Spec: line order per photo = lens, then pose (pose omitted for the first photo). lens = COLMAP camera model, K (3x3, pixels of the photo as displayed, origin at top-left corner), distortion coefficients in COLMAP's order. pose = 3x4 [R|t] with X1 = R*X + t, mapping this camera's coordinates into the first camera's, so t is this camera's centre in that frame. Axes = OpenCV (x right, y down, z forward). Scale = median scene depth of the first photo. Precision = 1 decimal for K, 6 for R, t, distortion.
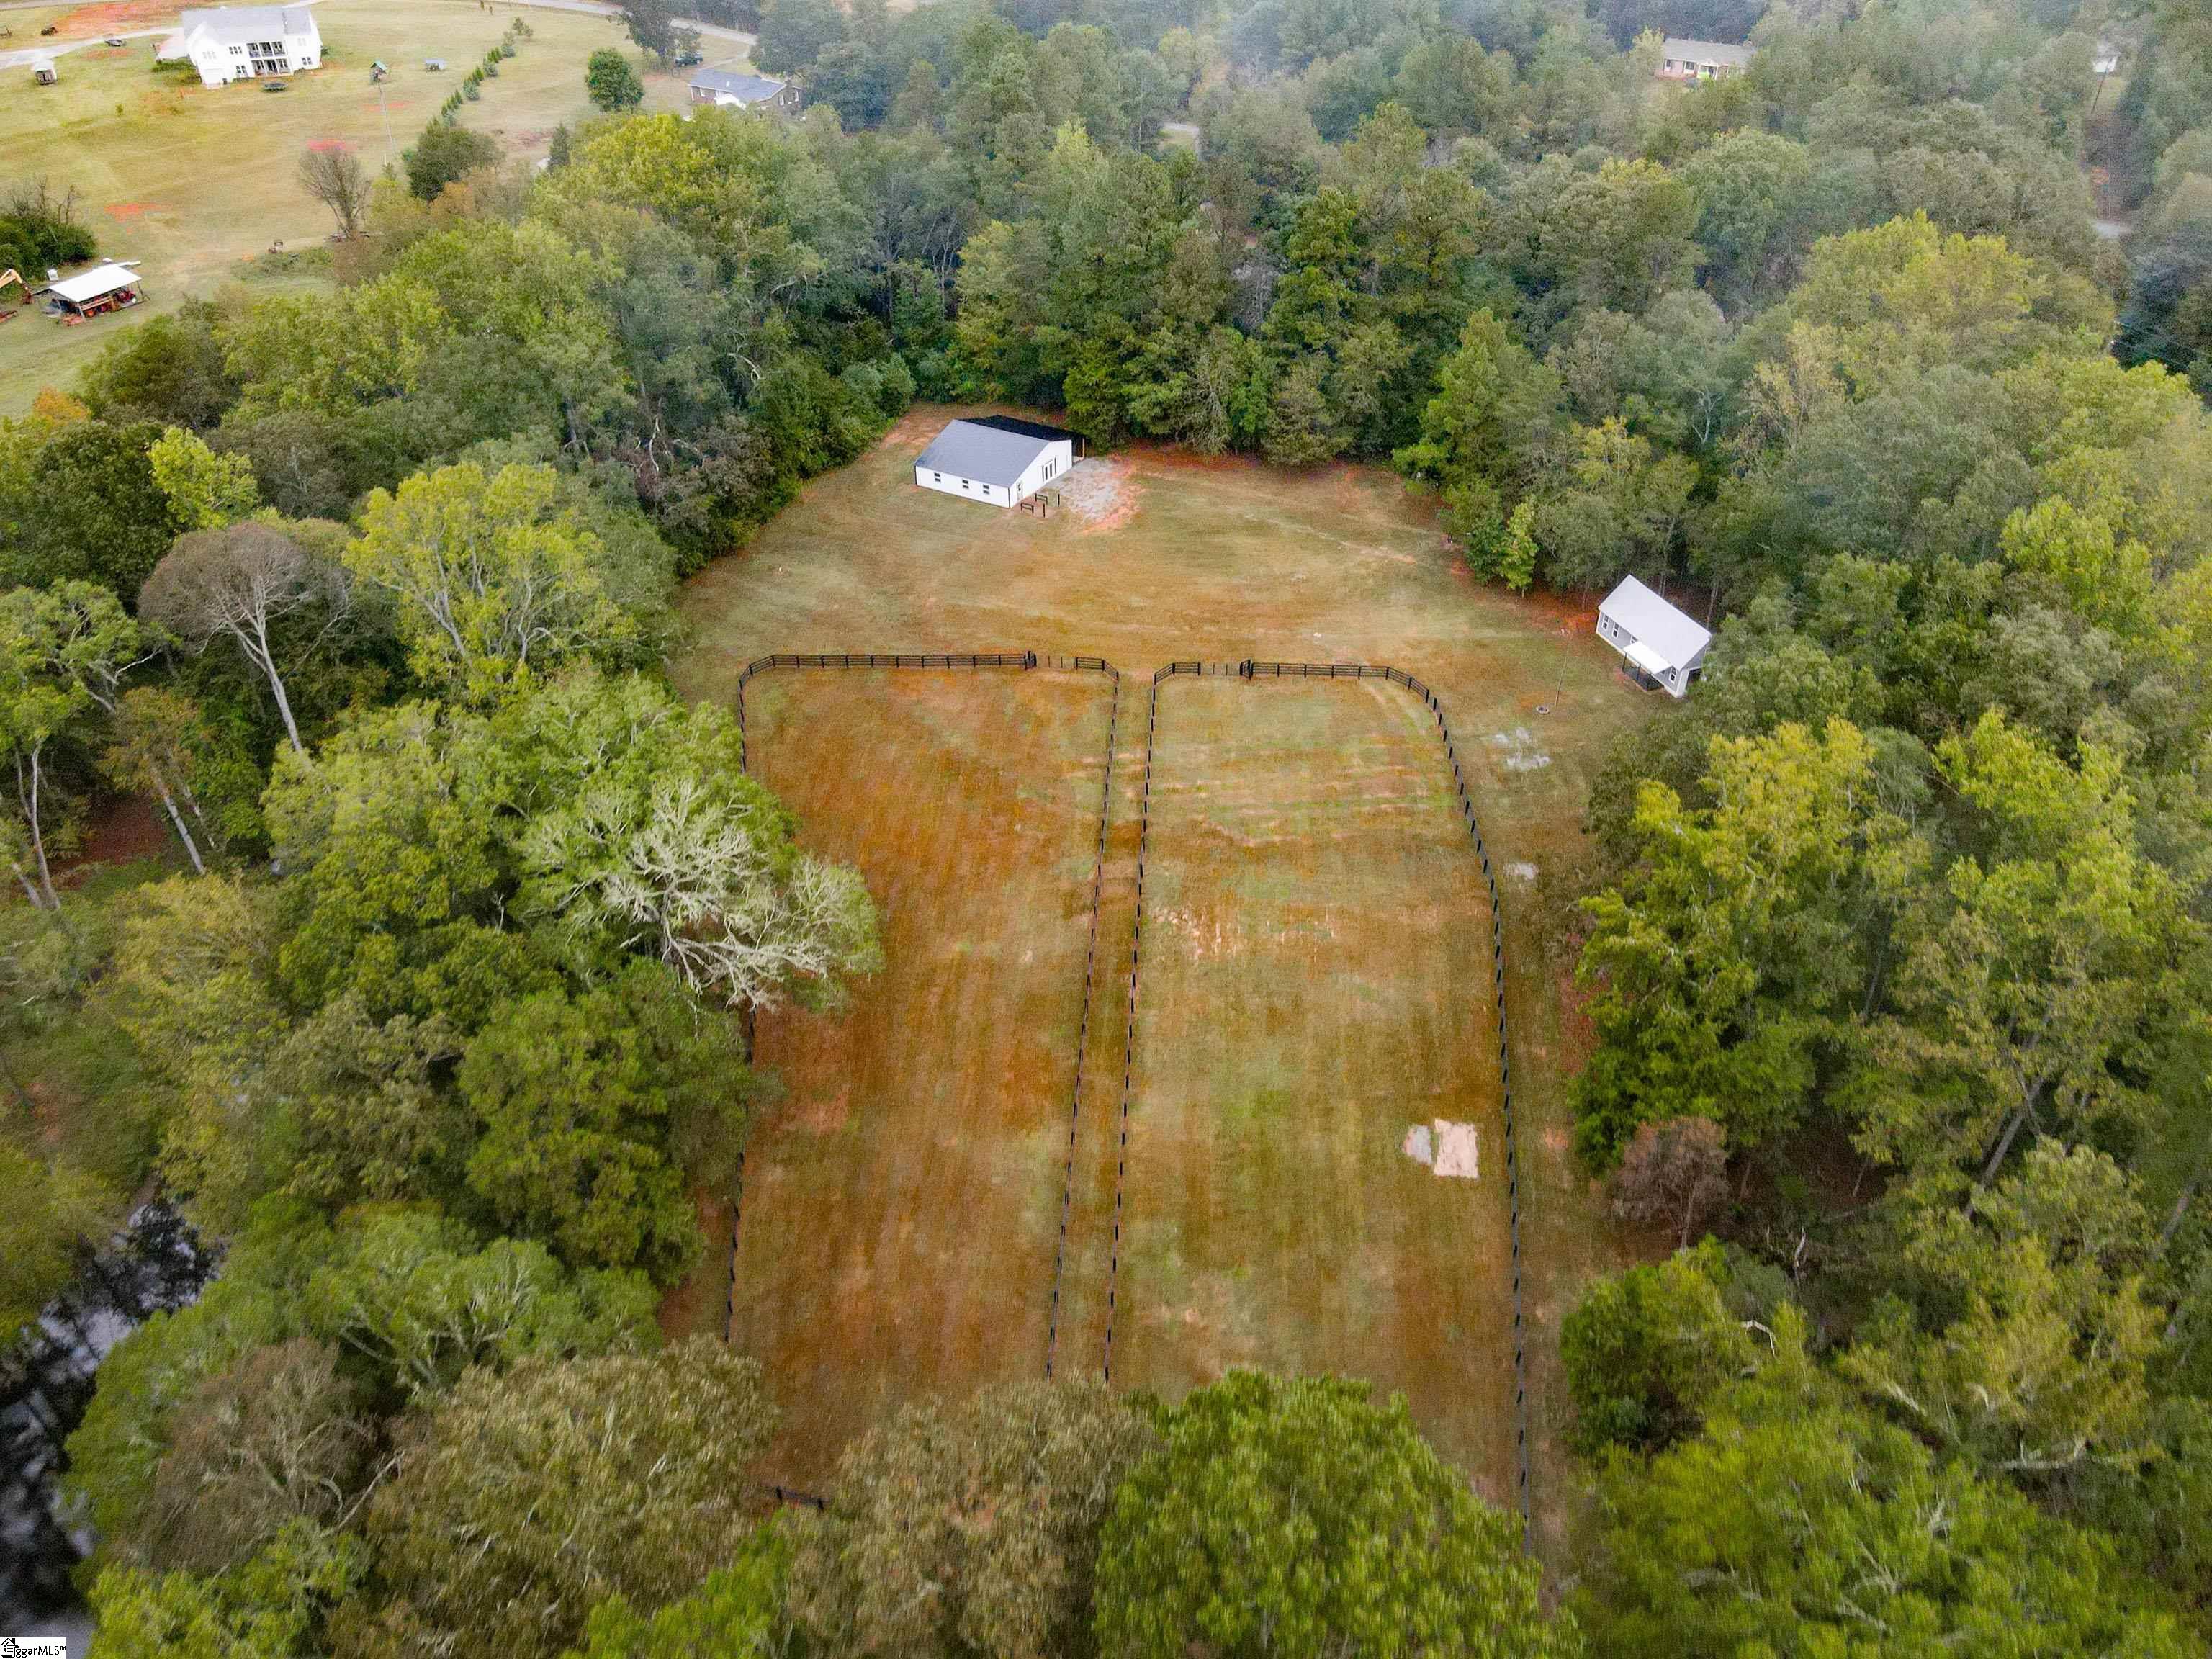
lens RADIAL K [[1618.4, 0, 1107.6], [0, 1618.4, 815.9], [0, 0, 1]] dist [0.009359, 0.002527]
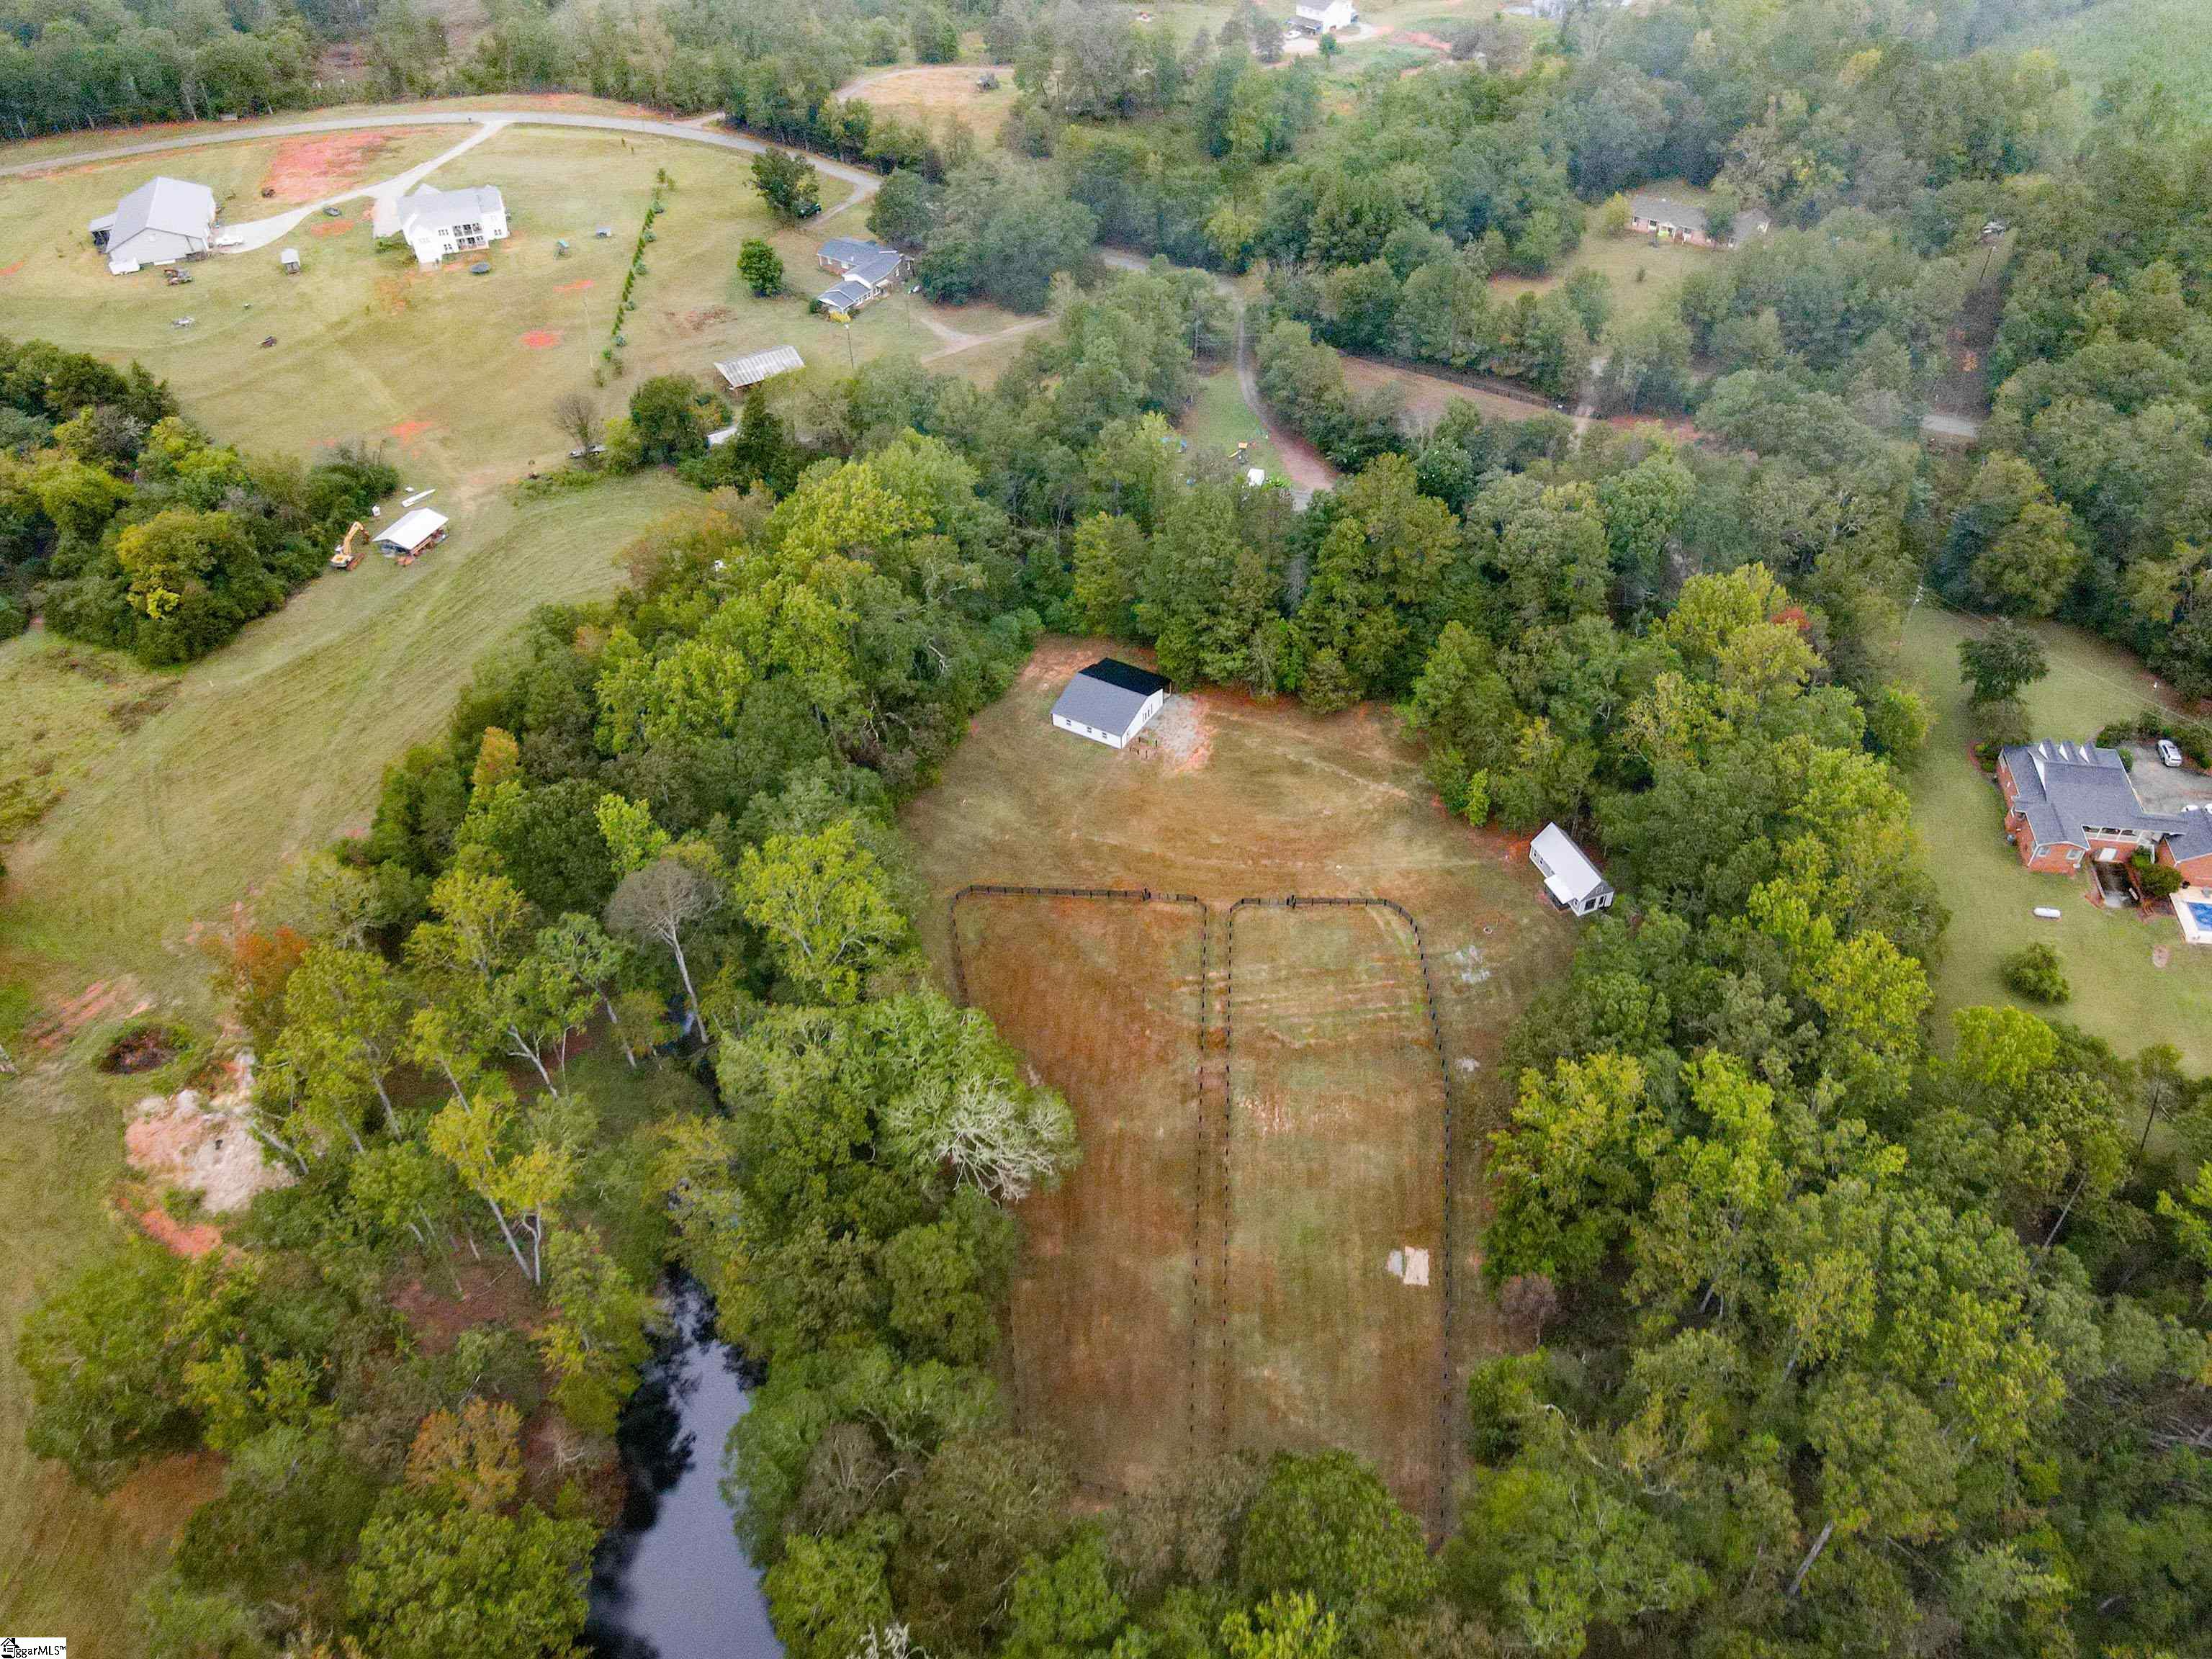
lens RADIAL K [[1610.5, 0, 1106.0], [0, 1610.5, 829.5], [0, 0, 1]] dist [-0.010099, 0.042594]
pose [[0.999660, -0.016244, -0.020412, -0.053006], [0.018585, 0.992565, 0.120290, -0.329924], [0.018306, -0.120629, 0.992529, -0.464142]]
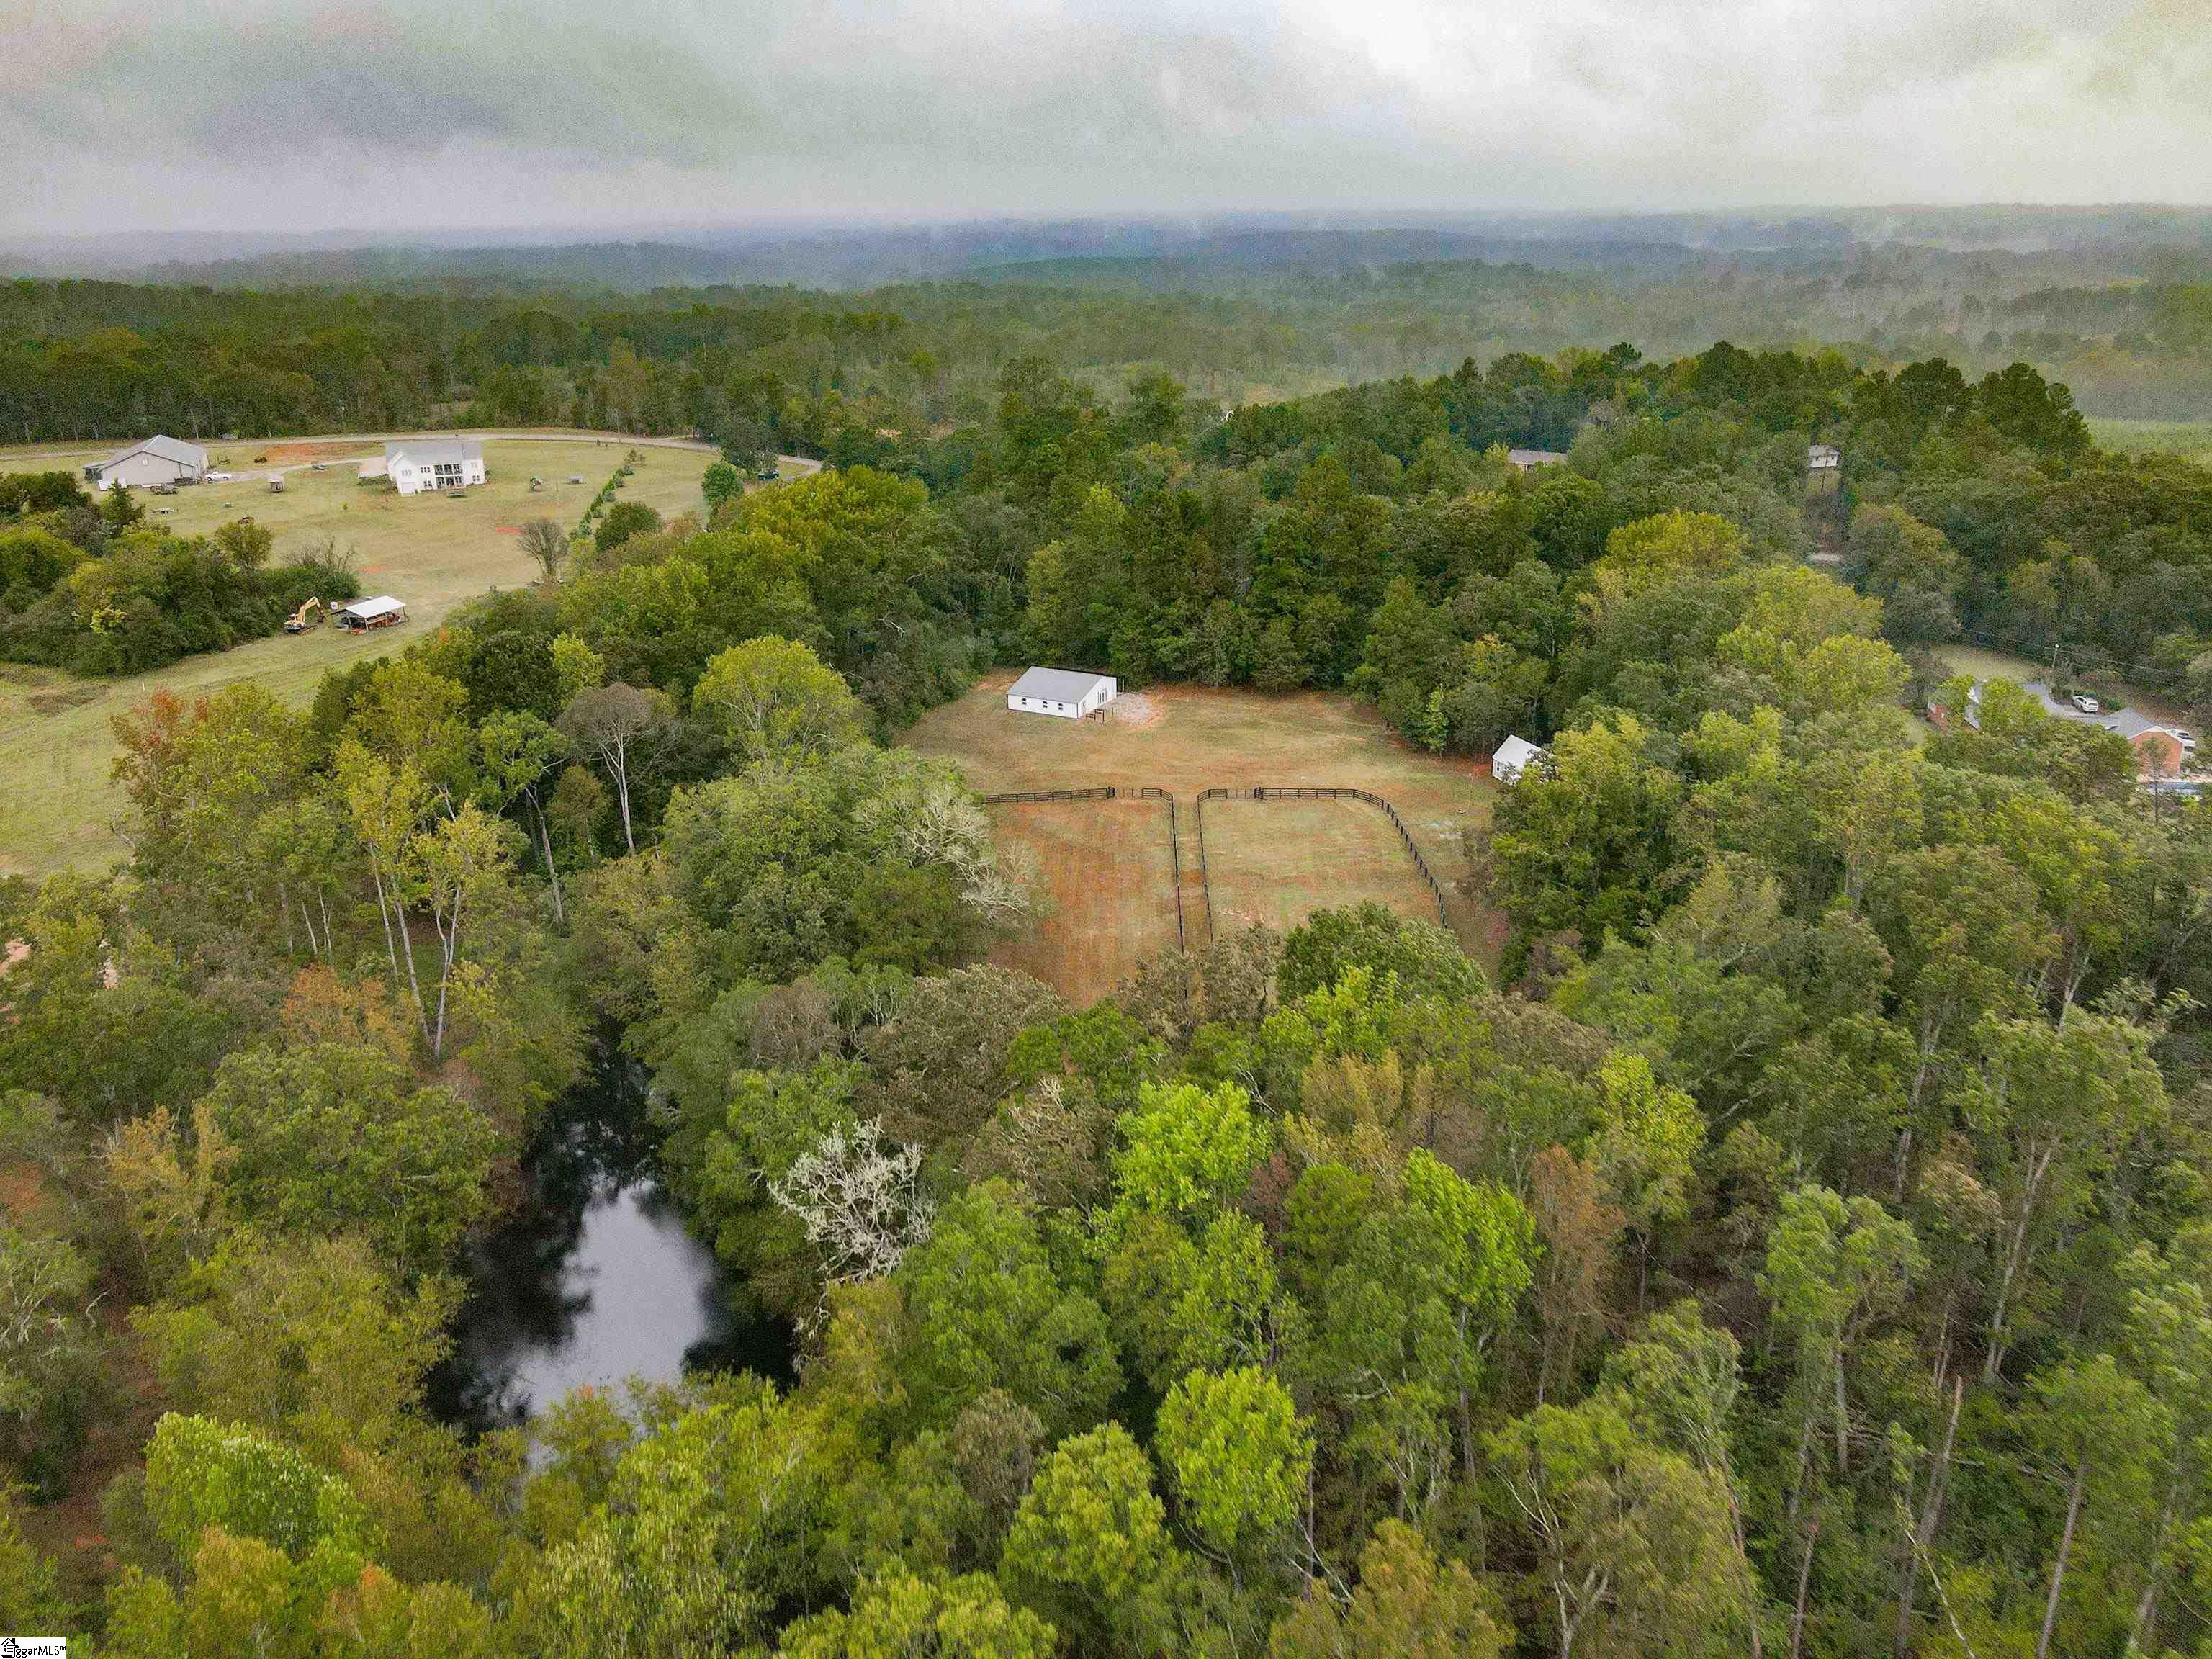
lens RADIAL K [[1610.5, 0, 1106.0], [0, 1610.5, 829.5], [0, 0, 1]] dist [-0.010099, 0.042594]
pose [[0.998664, -0.021411, 0.047032, -0.118583], [0.032540, 0.967575, -0.250478, 0.293740], [-0.040144, 0.251673, 0.966979, -0.386571]]
